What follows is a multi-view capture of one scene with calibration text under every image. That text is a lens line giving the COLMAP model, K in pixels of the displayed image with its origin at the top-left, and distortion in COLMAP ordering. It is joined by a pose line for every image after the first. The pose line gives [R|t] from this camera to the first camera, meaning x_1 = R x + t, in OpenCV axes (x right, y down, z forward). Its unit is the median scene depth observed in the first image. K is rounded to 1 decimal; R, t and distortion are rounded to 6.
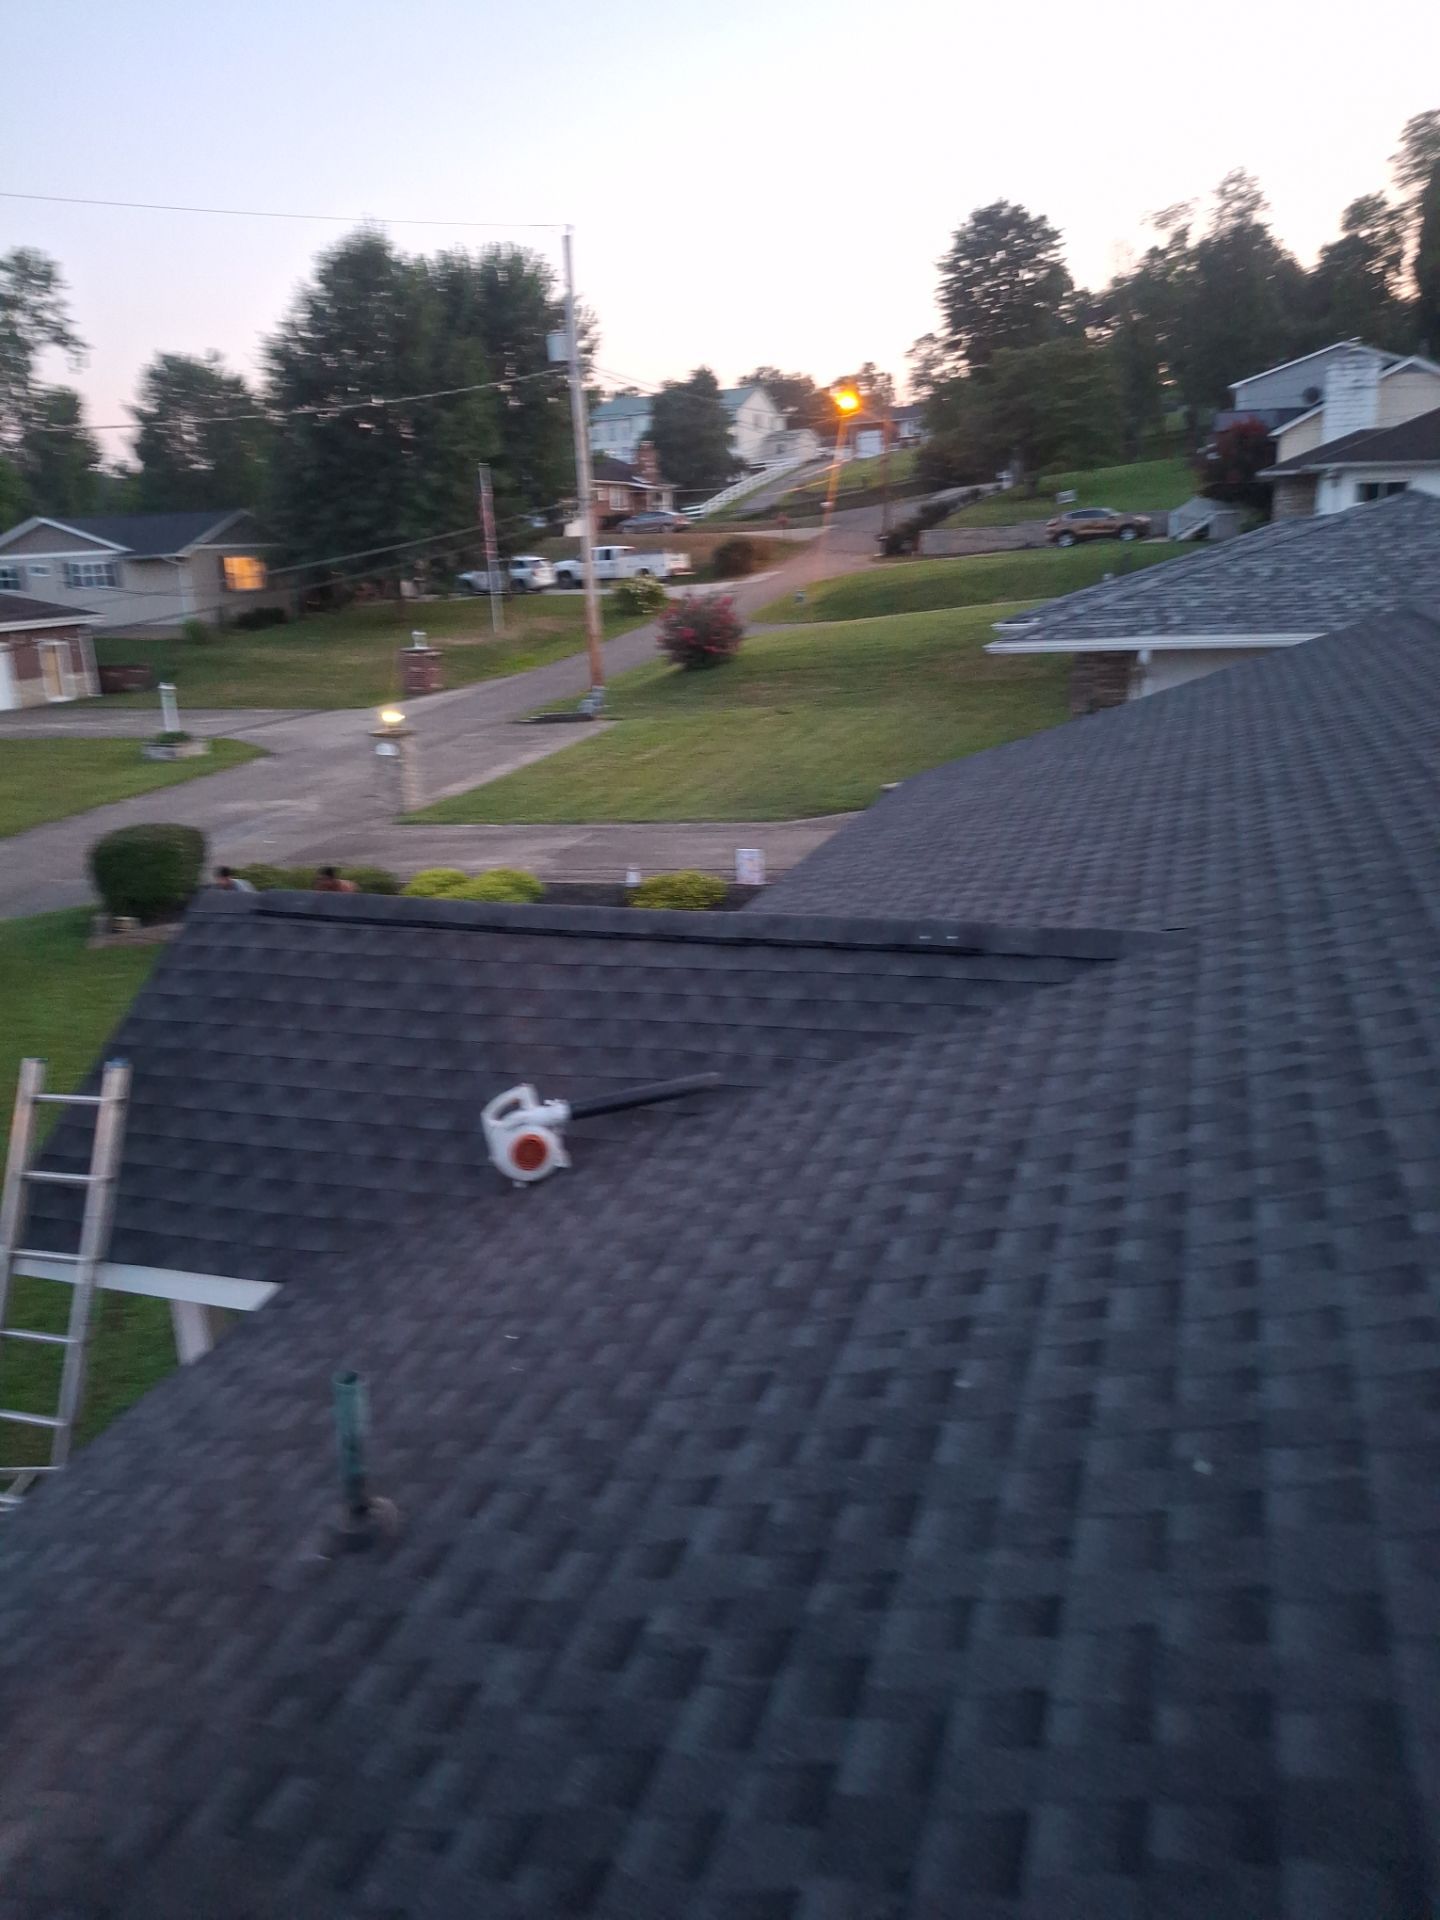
lens RADIAL K [[1400.5, 0, 722.1], [0, 1400.5, 918.4], [0, 0, 1]] dist [0.161085, -0.352827]
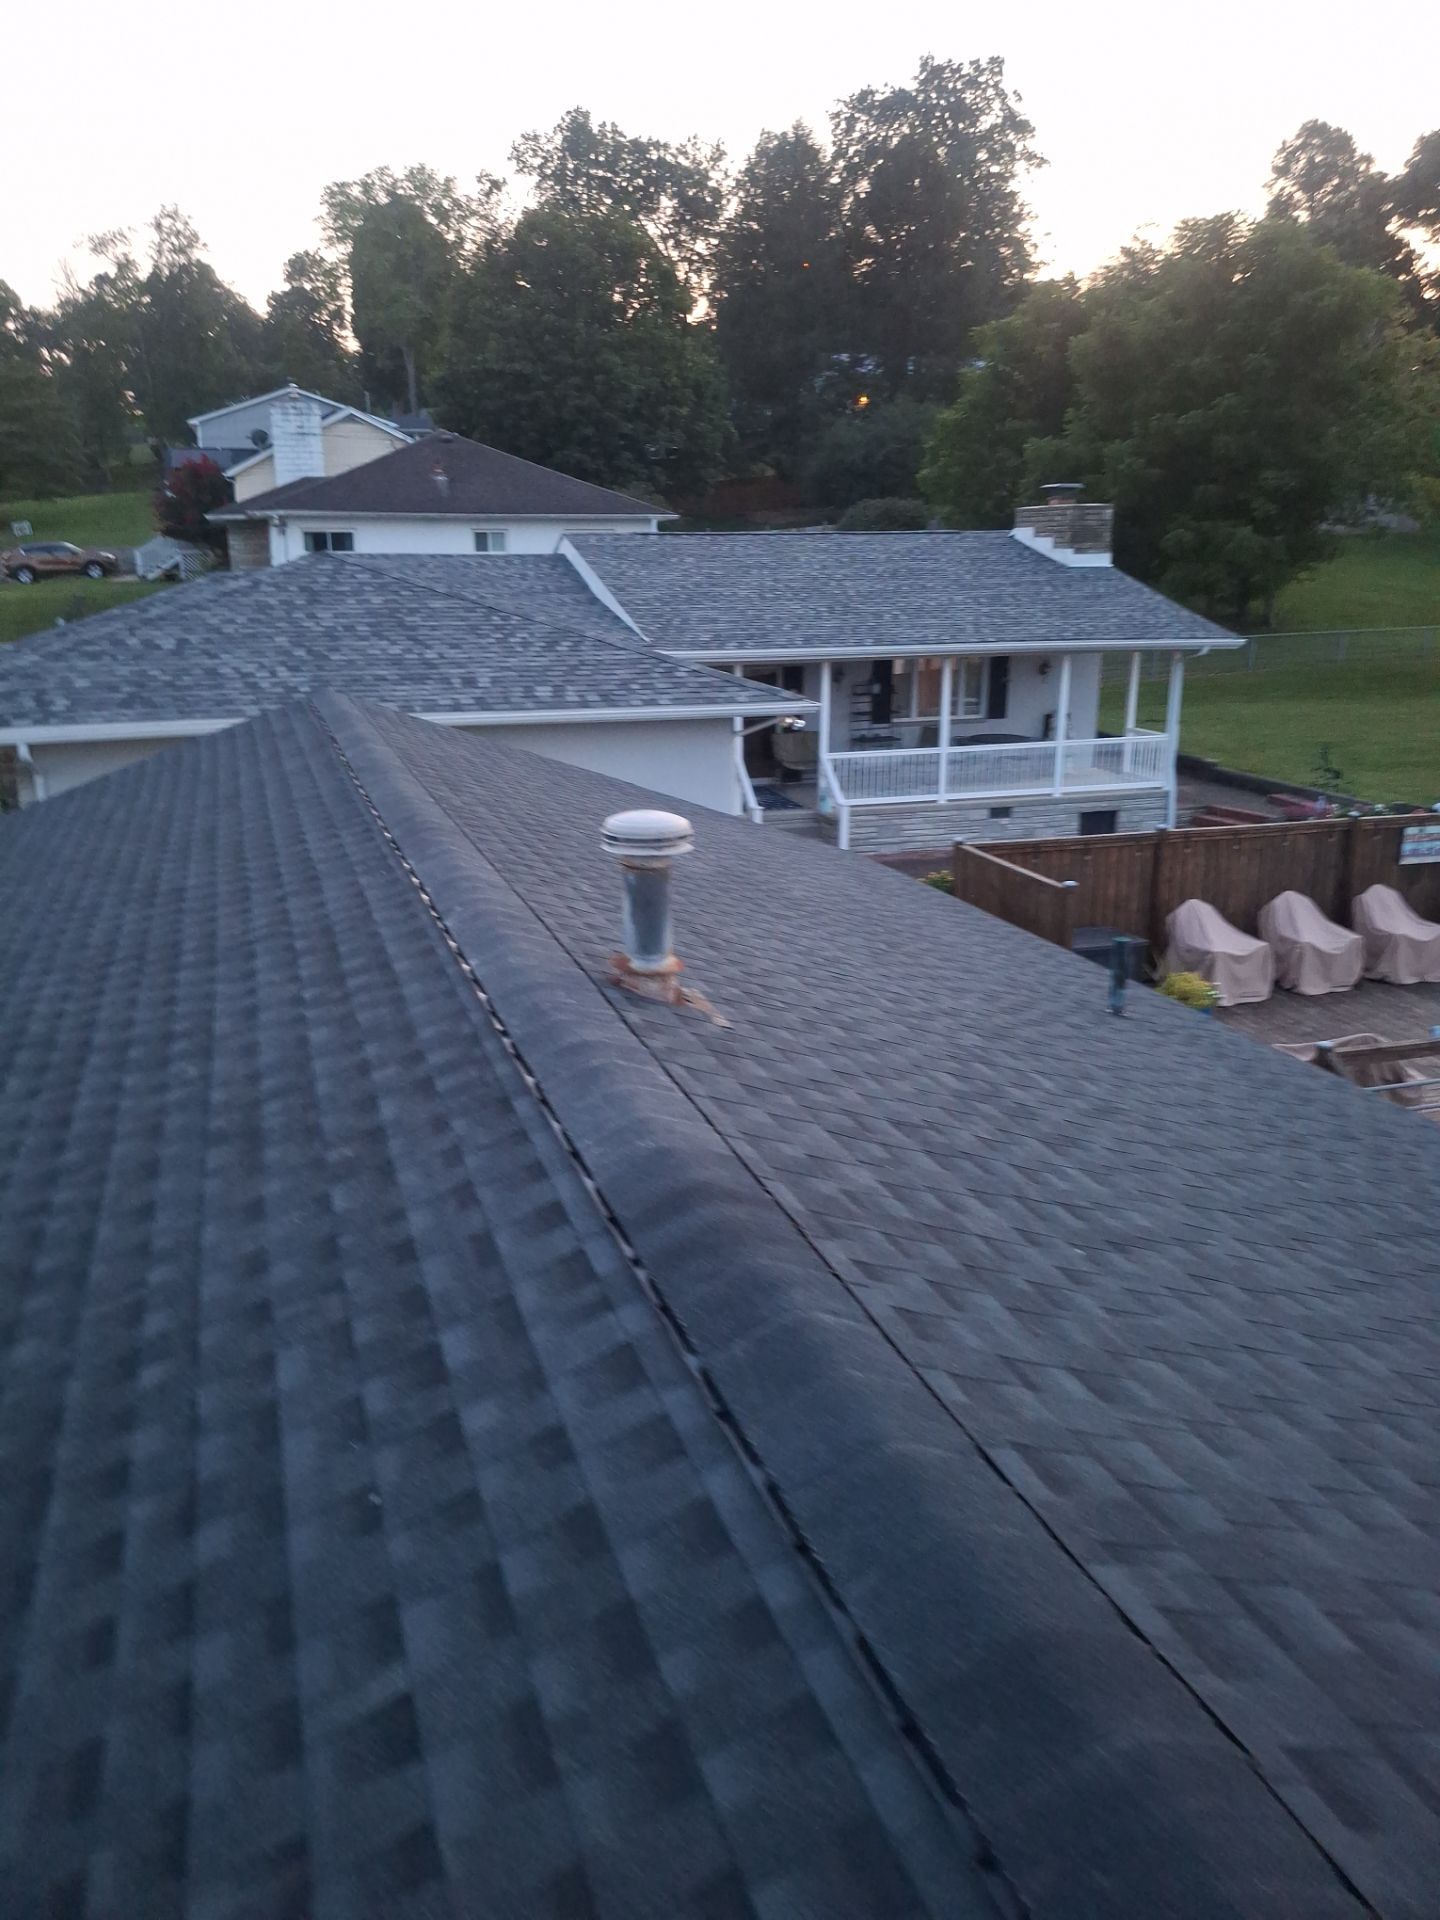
lens RADIAL K [[1328.8, 0, 672.3], [0, 1328.8, 925.2], [0, 0, 1]] dist [0.137046, -0.279698]
pose [[0.810842, -0.129674, 0.570718, 0.163882], [0.128917, 0.990767, 0.041957, -0.080477], [-0.570890, 0.039555, 0.820073, 0.186801]]
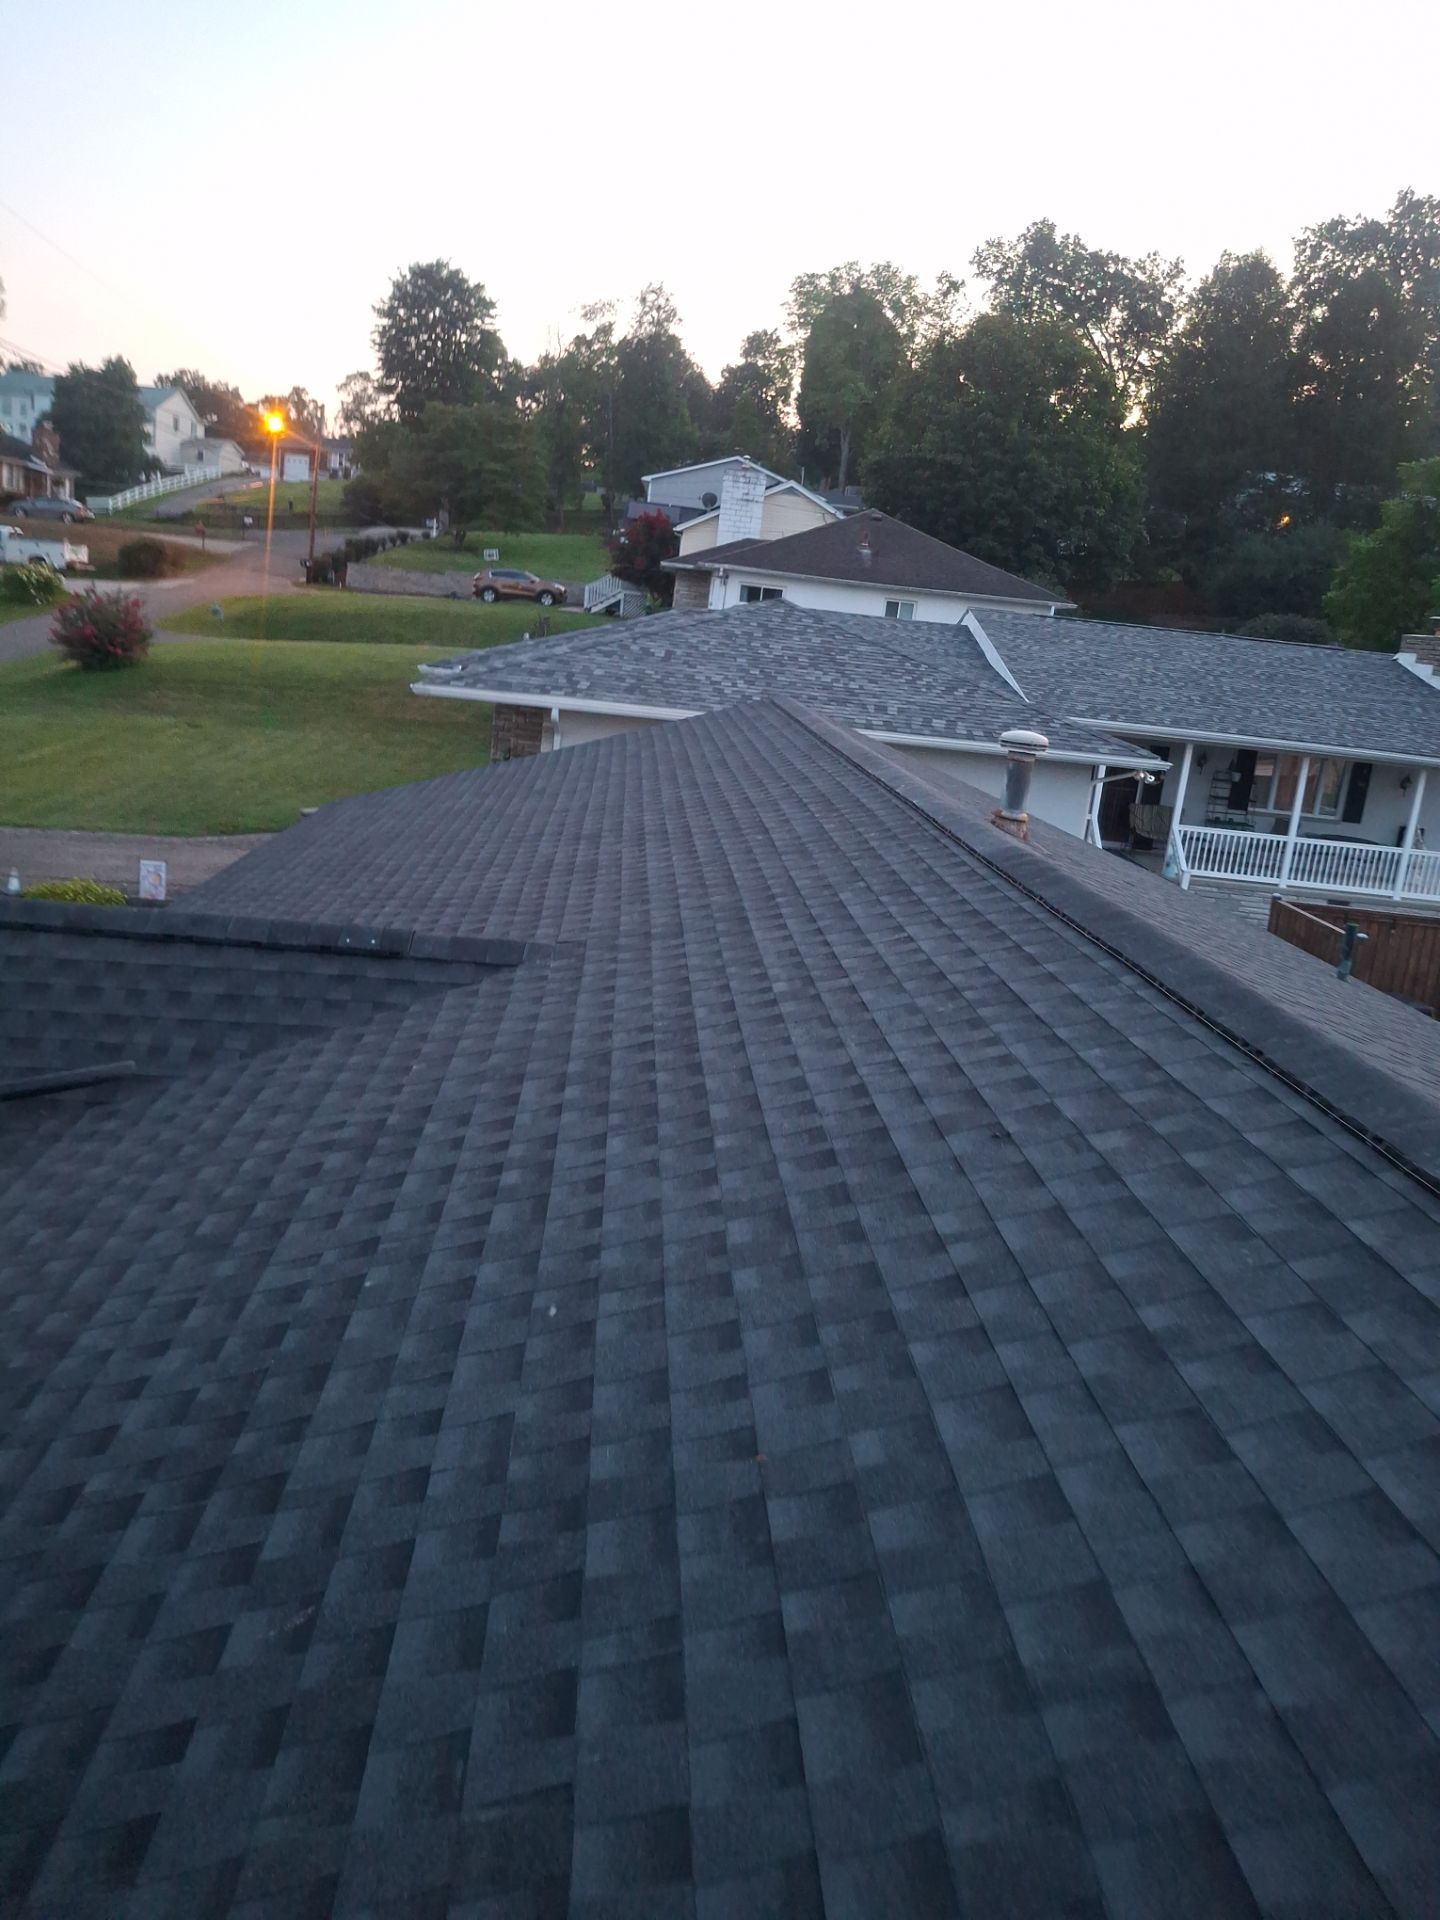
lens RADIAL K [[1400.5, 0, 722.1], [0, 1400.5, 918.4], [0, 0, 1]] dist [0.161085, -0.352827]
pose [[0.915397, 0.052768, 0.399080, -0.012246], [-0.040861, 0.998431, -0.038289, 0.011209], [-0.400474, 0.018743, 0.916117, -0.052305]]
